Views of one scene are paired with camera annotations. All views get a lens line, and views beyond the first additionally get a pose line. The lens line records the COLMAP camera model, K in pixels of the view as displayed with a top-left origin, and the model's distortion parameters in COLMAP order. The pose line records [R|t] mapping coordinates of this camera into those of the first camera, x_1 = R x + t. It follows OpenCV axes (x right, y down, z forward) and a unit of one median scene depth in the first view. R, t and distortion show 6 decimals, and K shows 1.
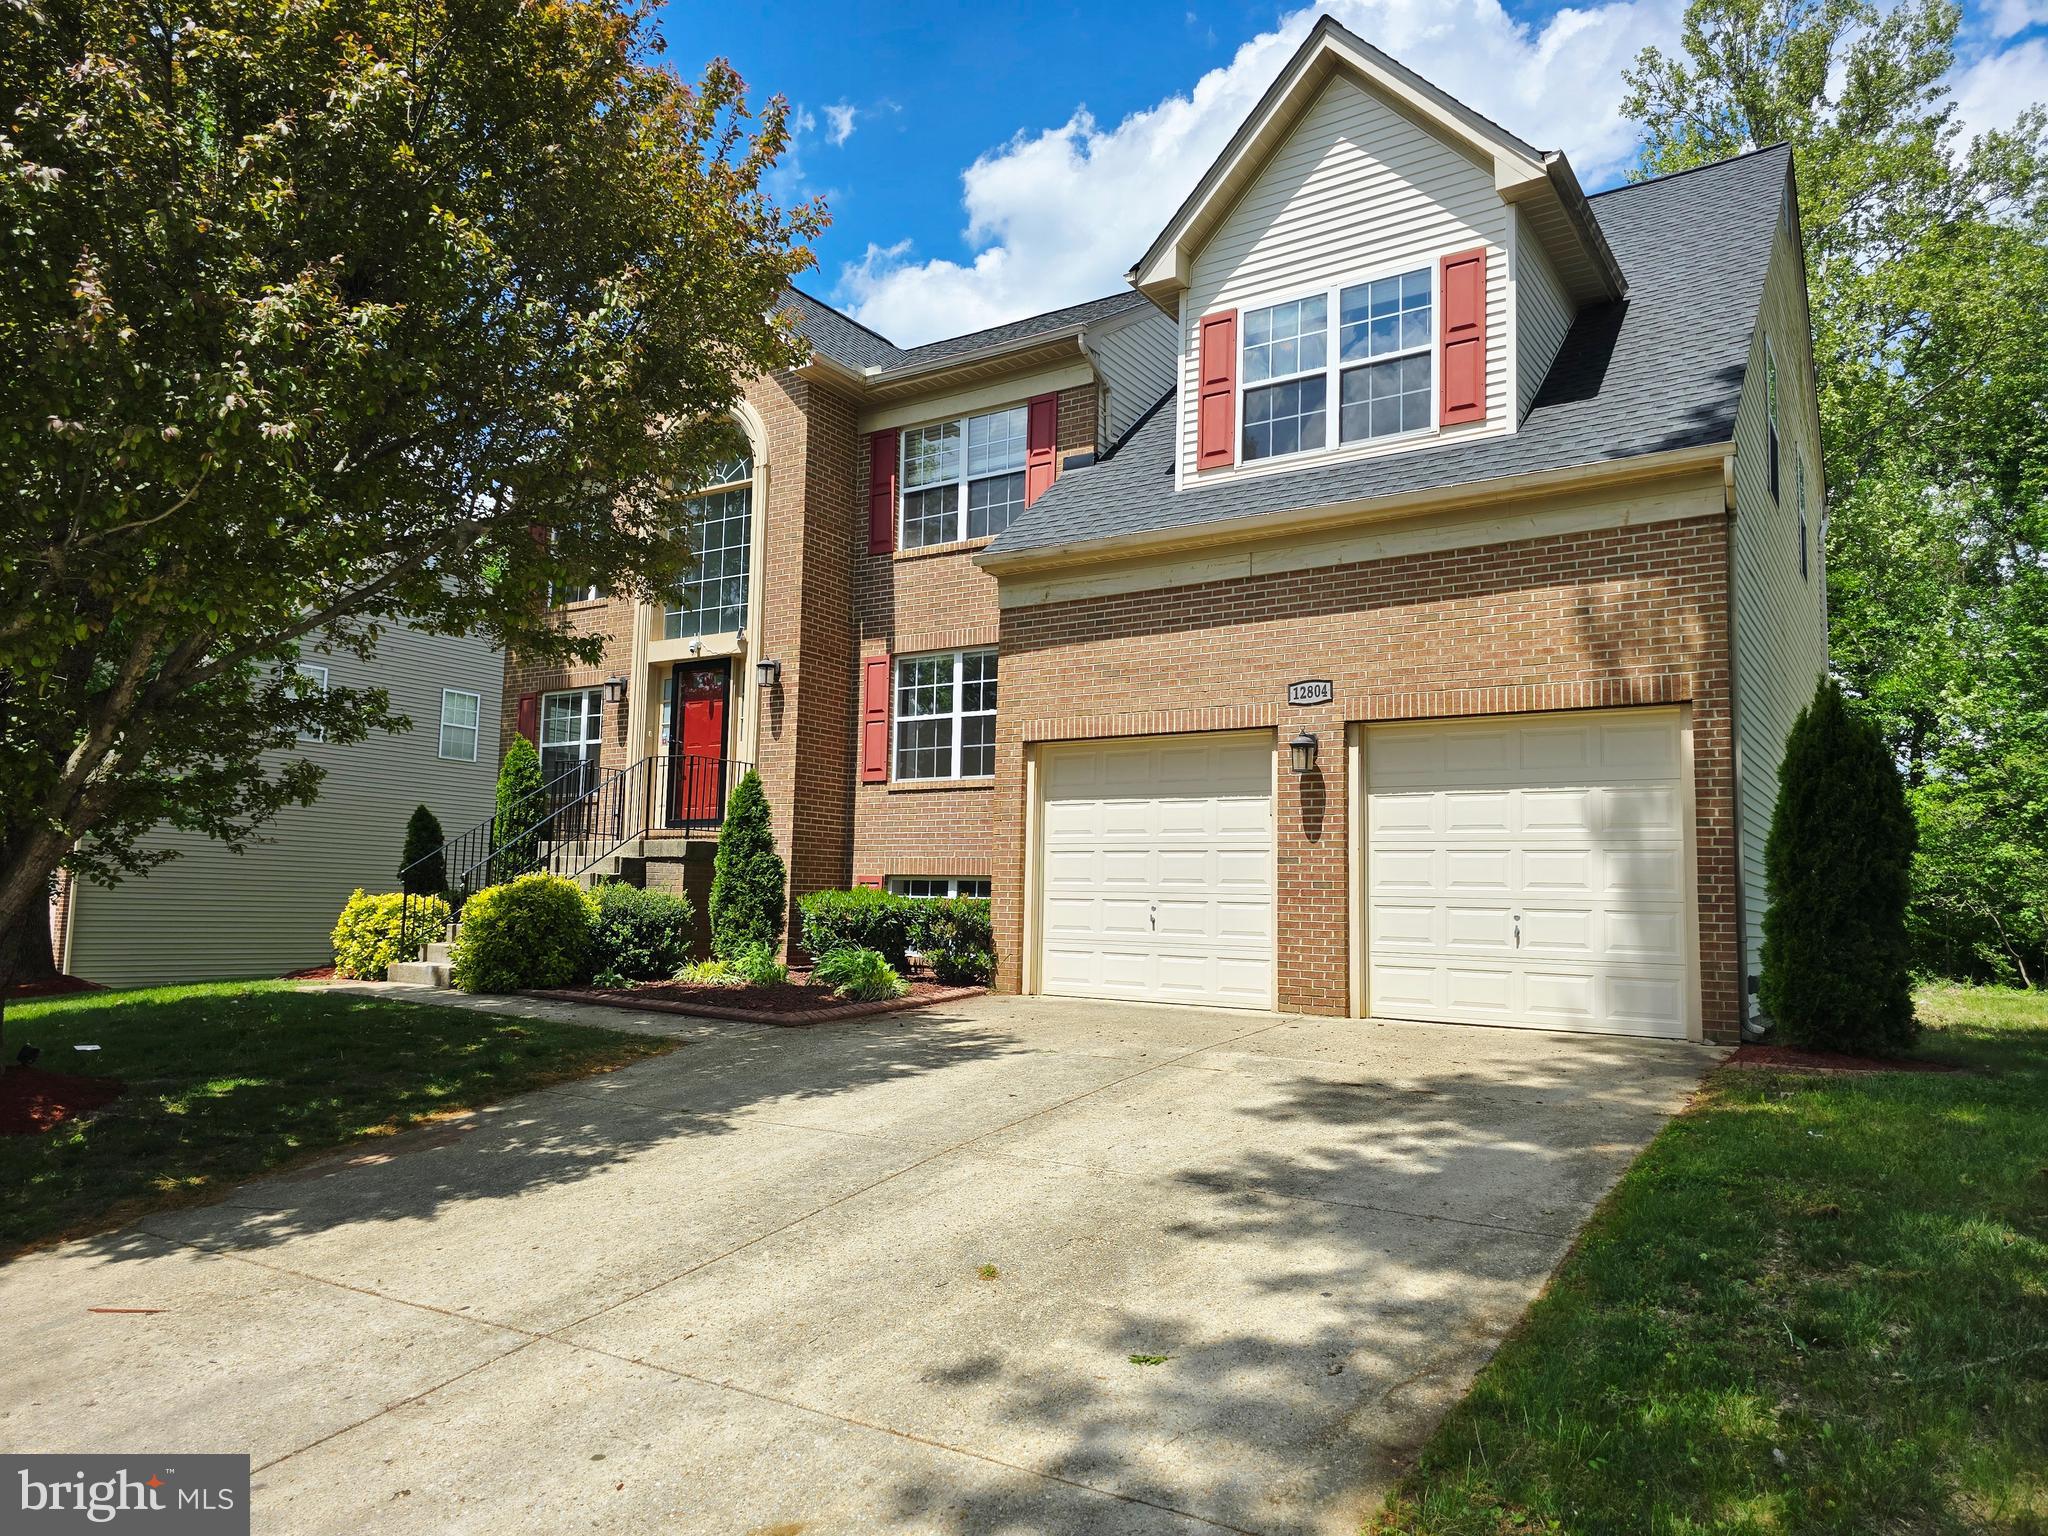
lens RADIAL K [[1358.9, 0, 1017.6], [0, 1358.9, 778.7], [0, 0, 1]] dist [0.107412, -0.130653]
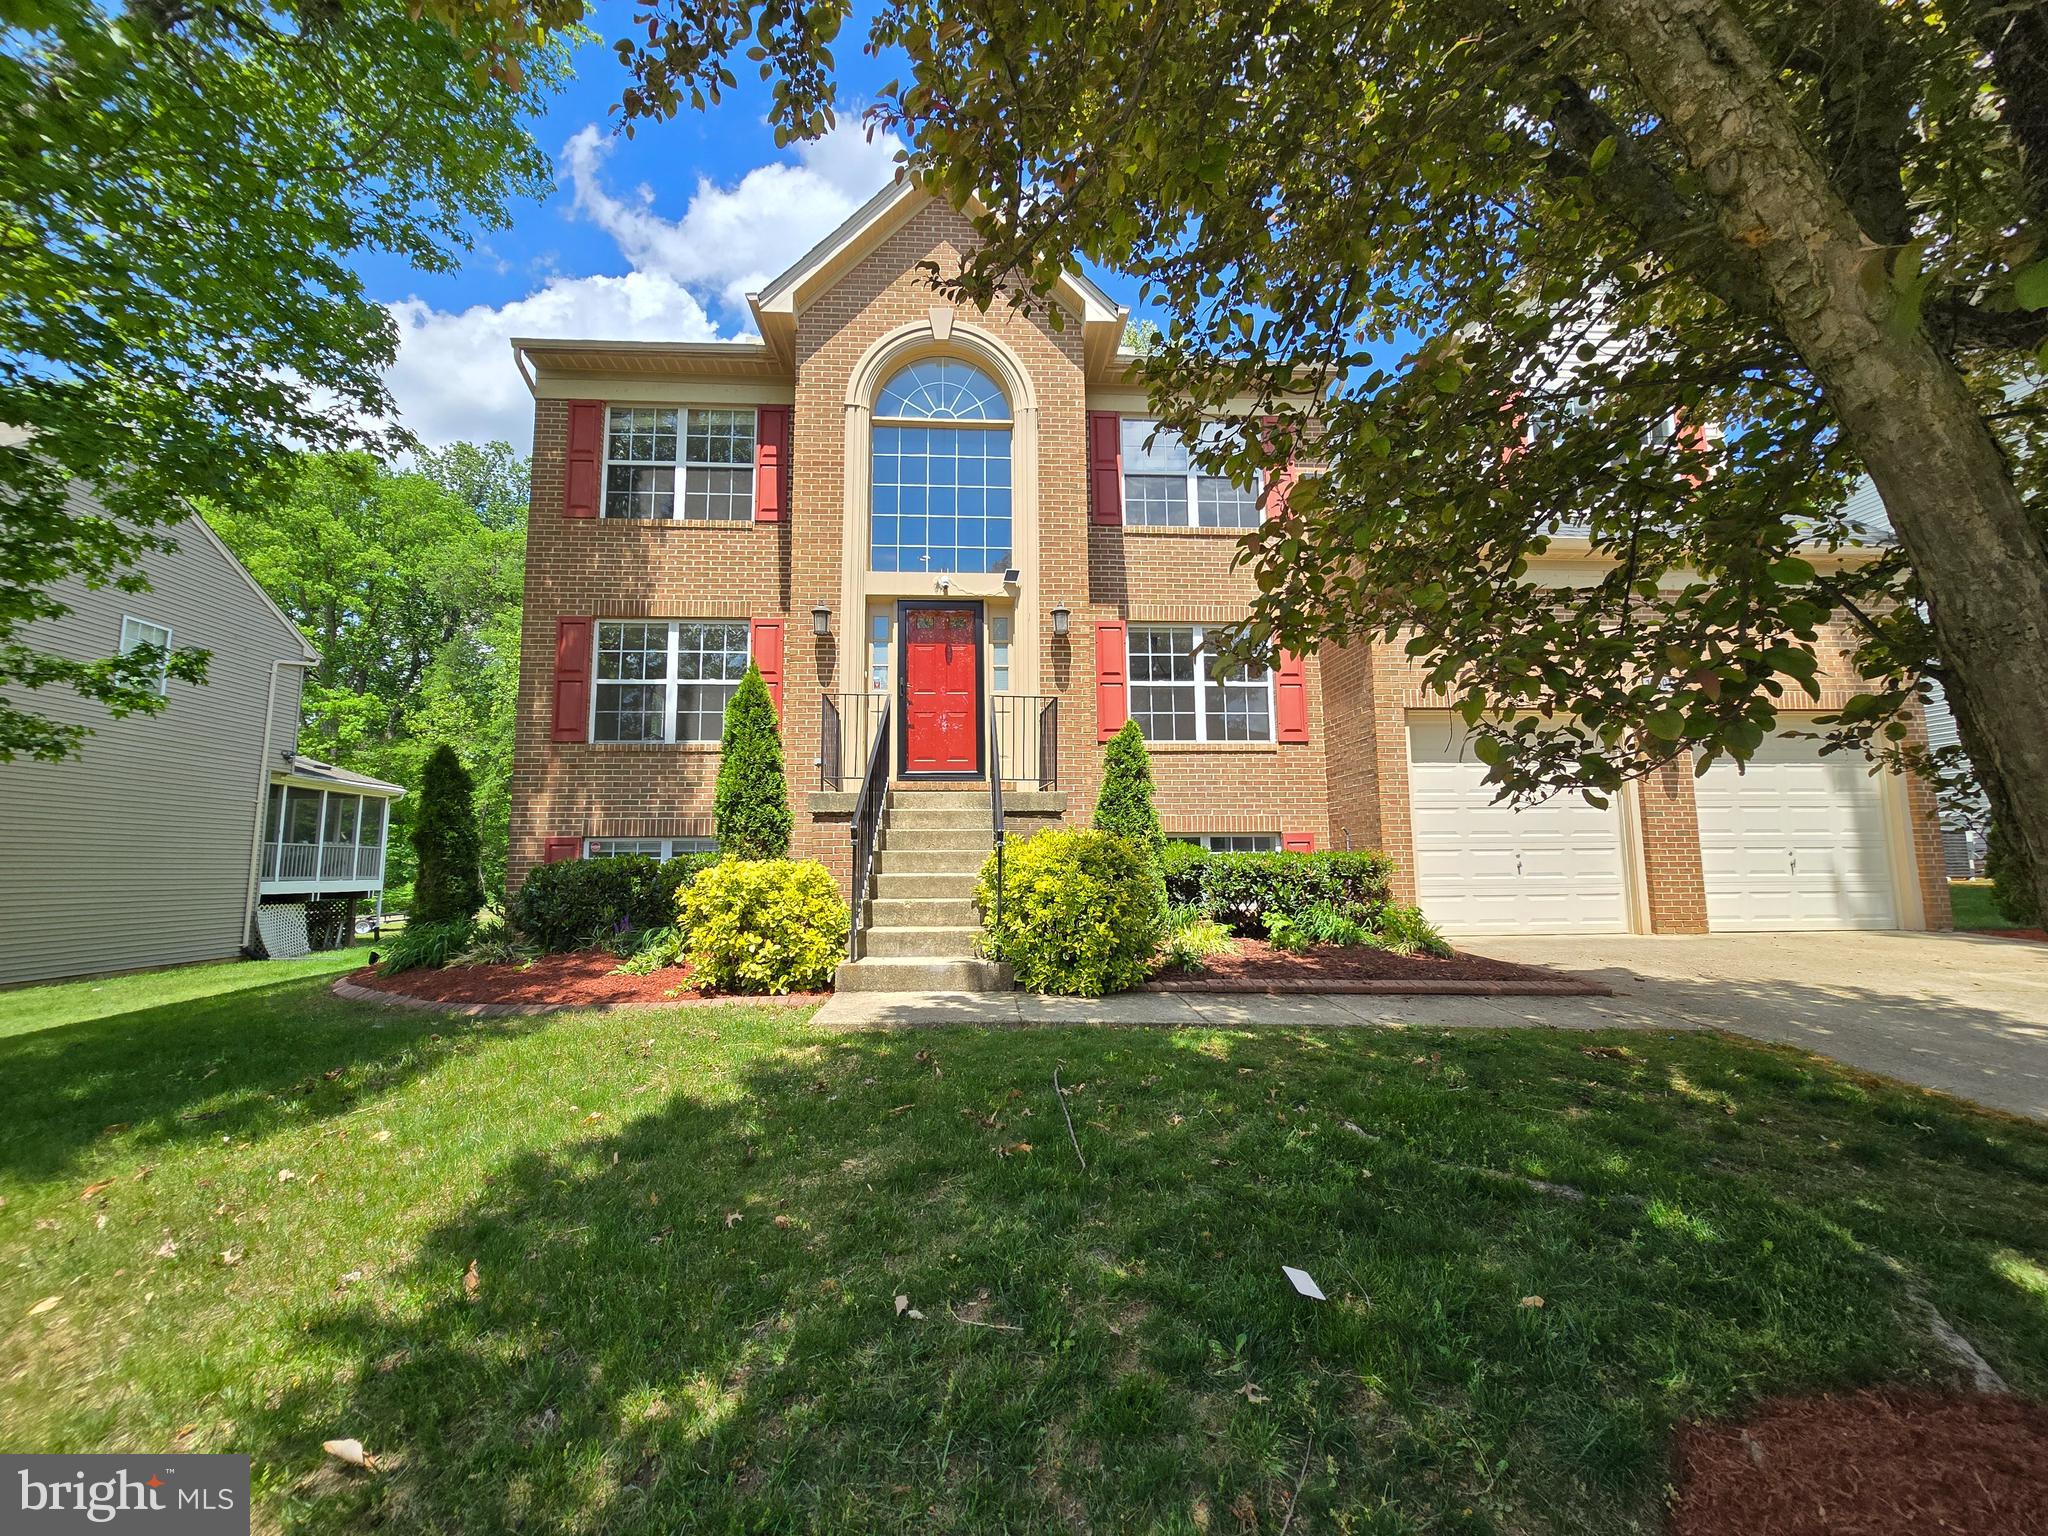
lens RADIAL K [[833.1, 0, 1029.5], [0, 833.1, 769.5], [0, 0, 1]] dist [-0.002801, -0.000124]
pose [[0.798870, 0.041044, 0.600102, -0.542113], [-0.031336, 0.999154, -0.026621, 0.042630], [-0.600687, 0.002462, 0.799480, 0.543491]]
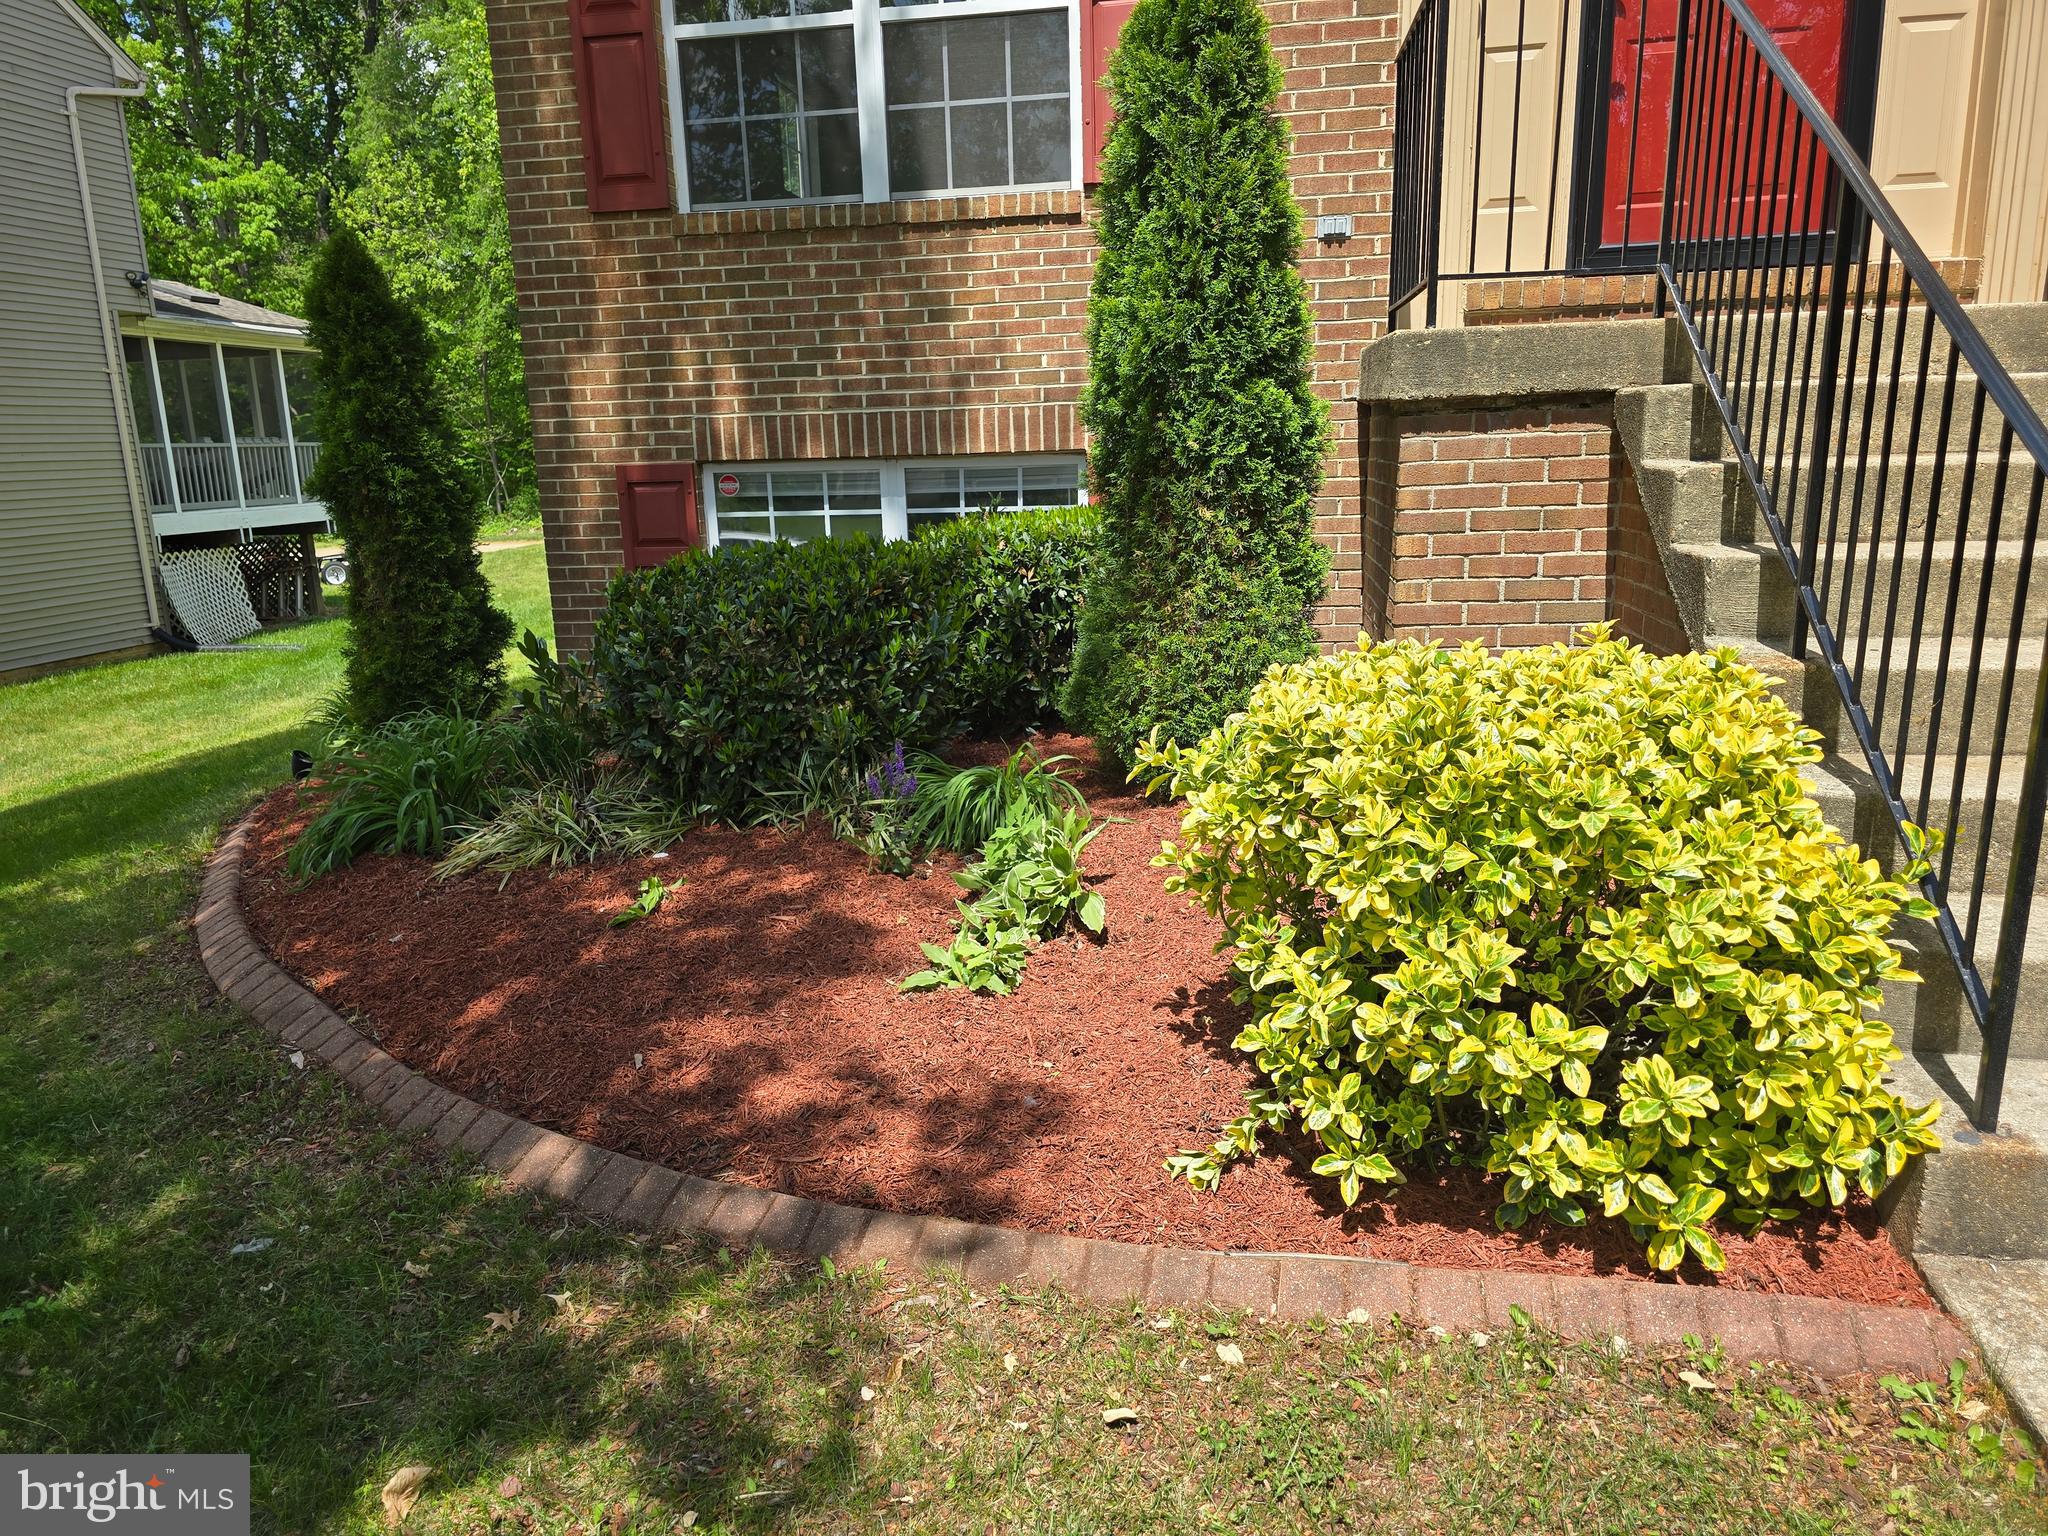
lens RADIAL K [[1379.8, 0, 1018.8], [0, 1379.8, 764.4], [0, 0, 1]] dist [0.058482, -0.058589]
pose [[0.913800, -0.140683, 0.381022, -0.518667], [0.011936, 0.946994, 0.321029, 0.039561], [-0.405989, -0.288808, 0.867043, 0.802372]]
